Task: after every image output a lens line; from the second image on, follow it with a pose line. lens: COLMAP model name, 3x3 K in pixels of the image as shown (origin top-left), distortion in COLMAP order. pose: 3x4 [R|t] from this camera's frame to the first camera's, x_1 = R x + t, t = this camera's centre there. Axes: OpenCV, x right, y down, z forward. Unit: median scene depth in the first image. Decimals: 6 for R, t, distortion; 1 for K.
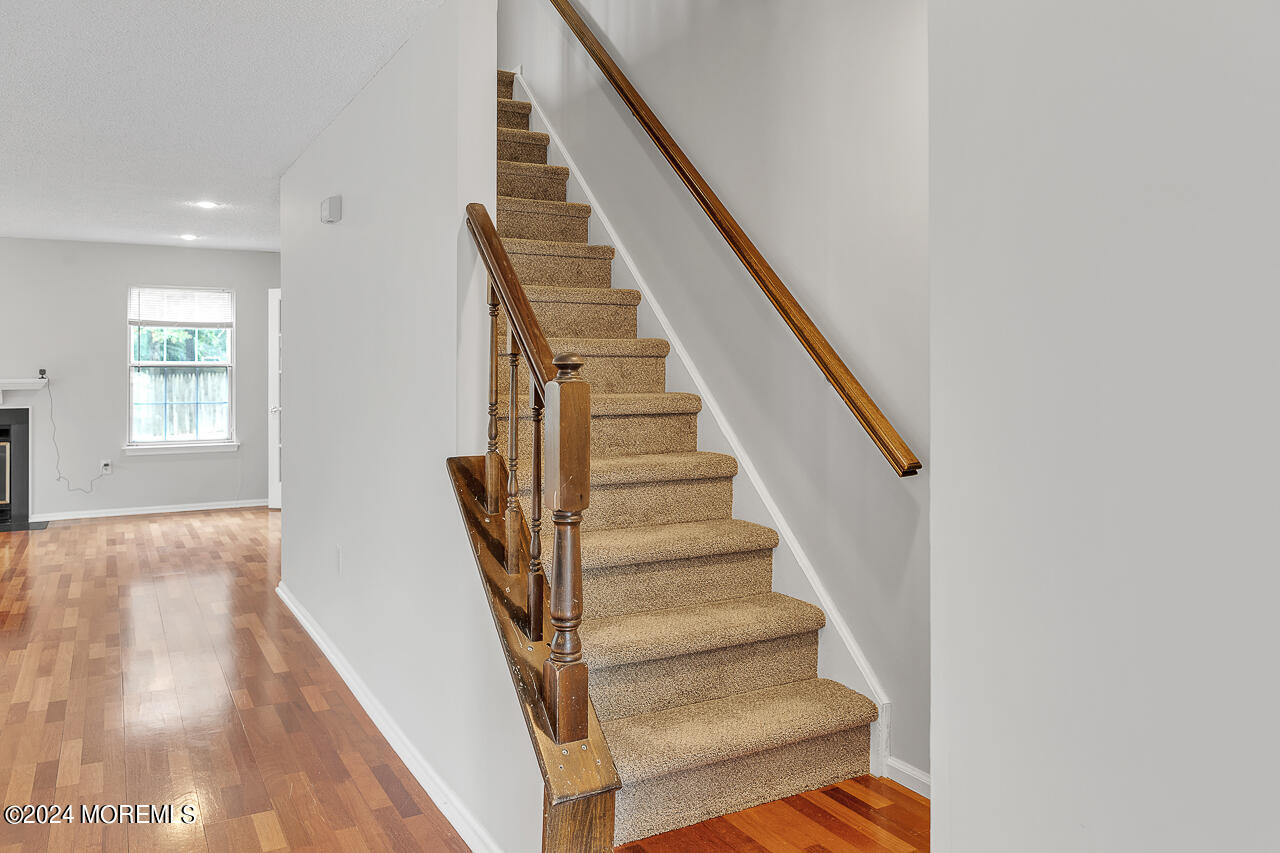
lens RADIAL K [[928.8, 0, 637.0], [0, 928.8, 362.0], [0, 0, 1]] dist [-0.002299, -0.003573]
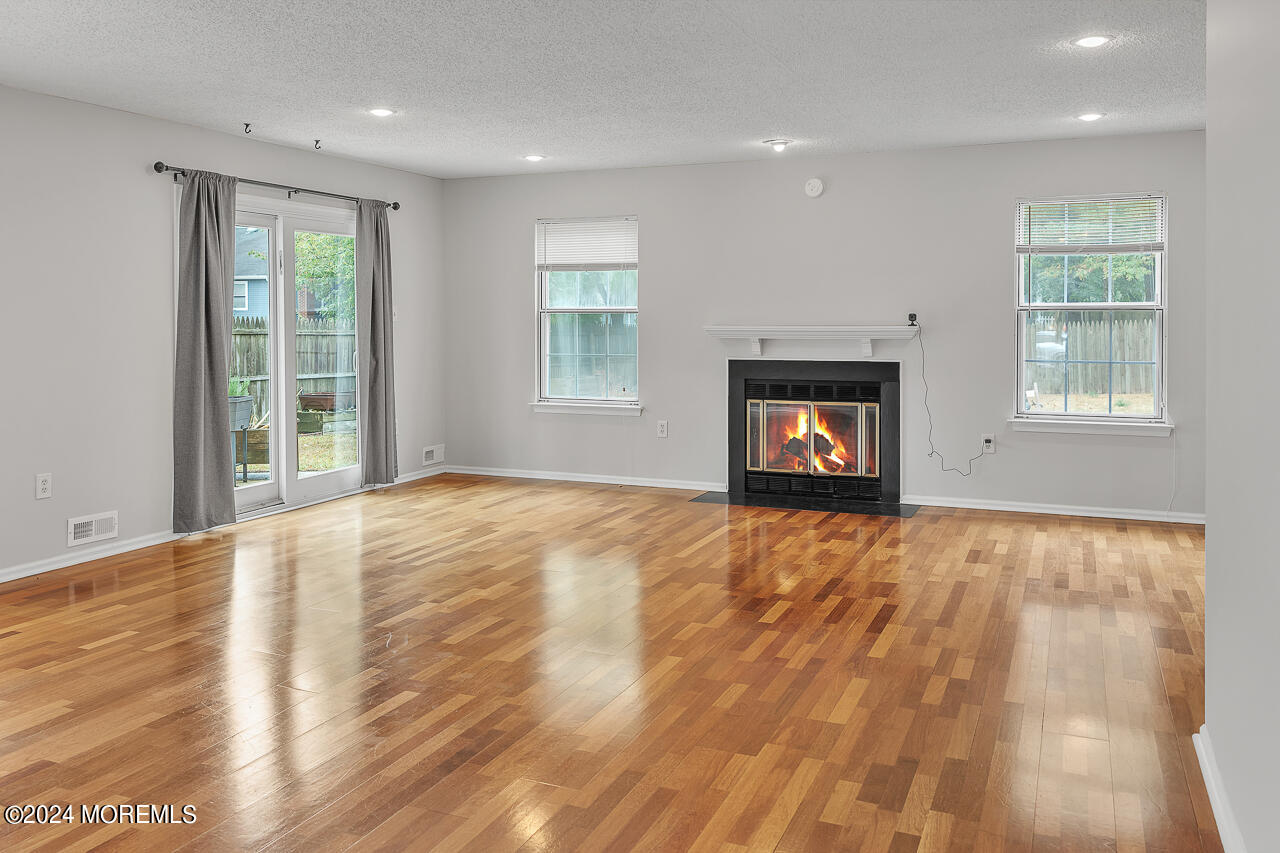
lens RADIAL K [[1032.5, 0, 624.8], [0, 1032.5, 334.0], [0, 0, 1]] dist [0.004067, -0.004004]
pose [[0.596078, 0.015599, -0.802775, -0.084069], [0.007620, 0.999656, 0.025083, 0.001071], [0.802891, -0.021069, 0.595754, 0.291110]]
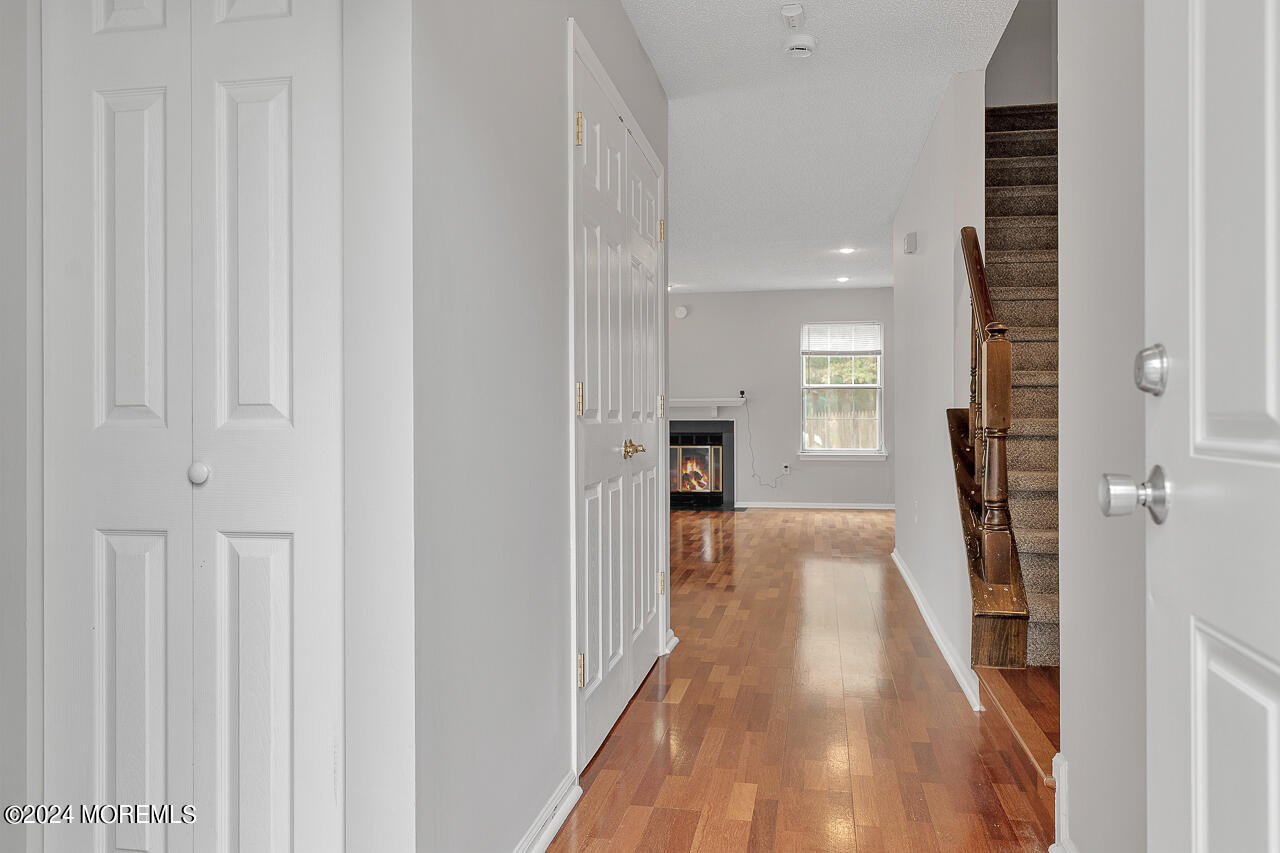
lens RADIAL K [[984.2, 0, 615.4], [0, 984.2, 416.3], [0, 0, 1]] dist [-0.000322, -0.000559]
pose [[0.750576, -0.000182, -0.660784, 0.149113], [0.004317, 0.999980, 0.004628, 0.038386], [0.660770, -0.006327, 0.750561, -0.169287]]
